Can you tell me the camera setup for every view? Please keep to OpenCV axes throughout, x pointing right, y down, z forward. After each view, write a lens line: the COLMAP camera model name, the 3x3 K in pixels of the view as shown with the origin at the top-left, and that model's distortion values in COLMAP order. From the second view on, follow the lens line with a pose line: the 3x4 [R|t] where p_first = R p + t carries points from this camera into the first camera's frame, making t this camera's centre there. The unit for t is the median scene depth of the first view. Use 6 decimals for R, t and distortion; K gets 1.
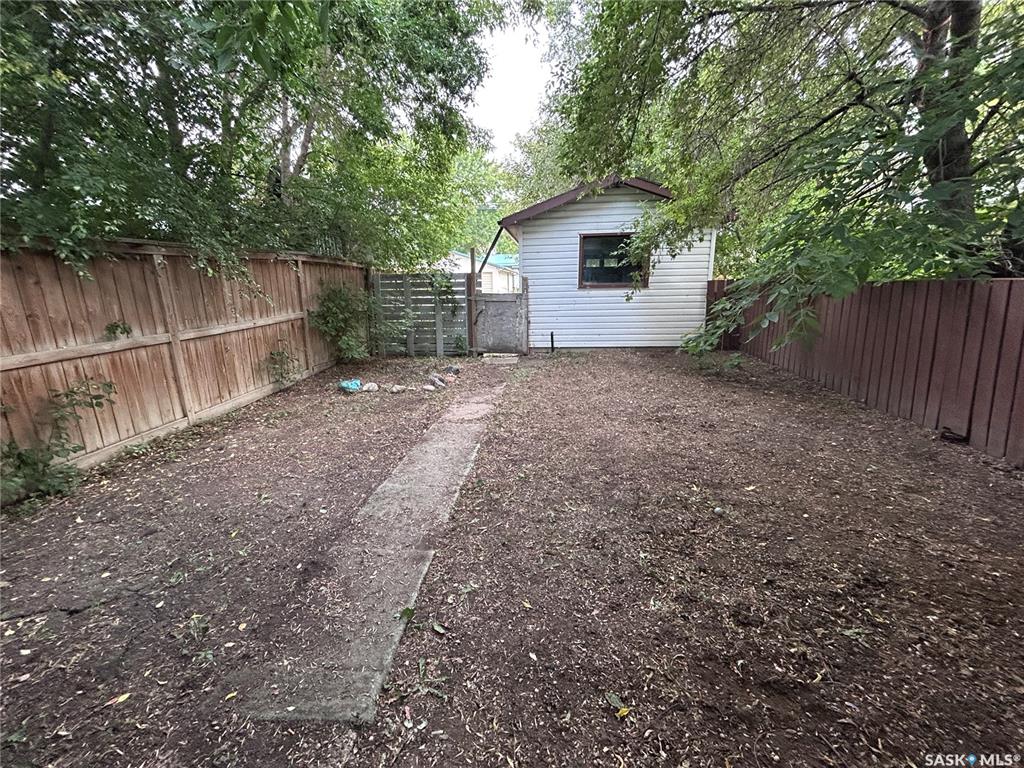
lens RADIAL K [[411.5, 0, 512.8], [0, 411.5, 382.7], [0, 0, 1]] dist [0.001966, 0.000488]
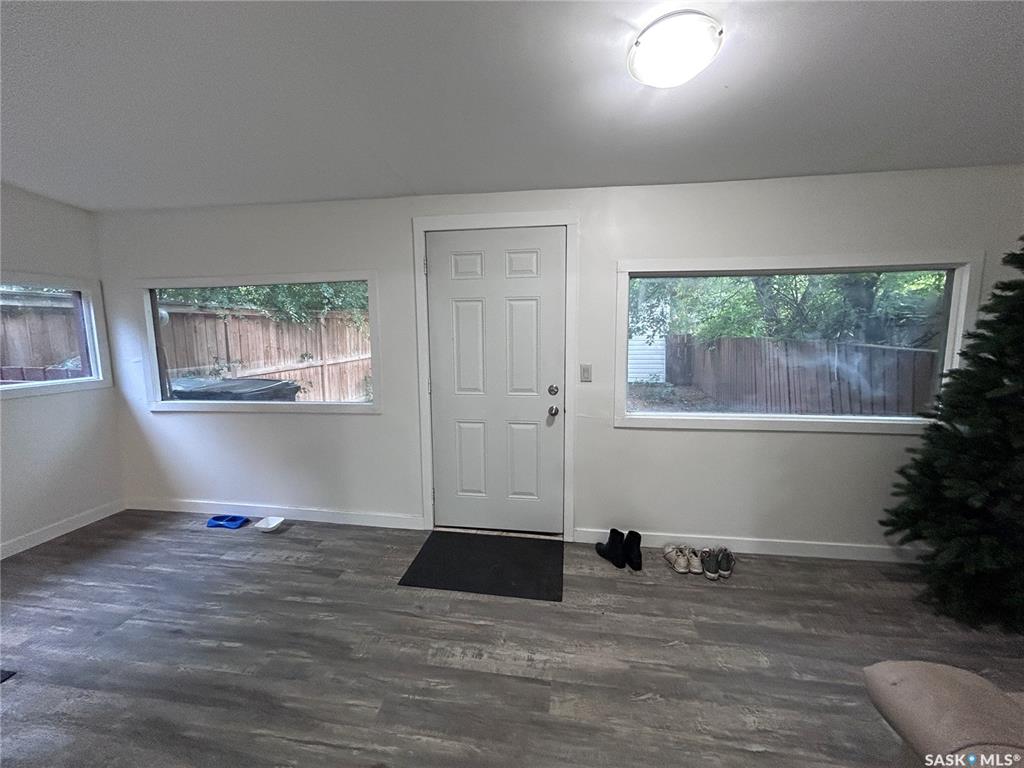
lens RADIAL K [[411.5, 0, 512.9], [0, 411.5, 383.9], [0, 0, 1]] dist [0.001966, 0.000488]
pose [[0.996789, 0.024173, -0.076343, 0.113308], [-0.032601, 0.993267, -0.111166, 0.139217], [0.073141, 0.113298, 0.990865, -0.631931]]
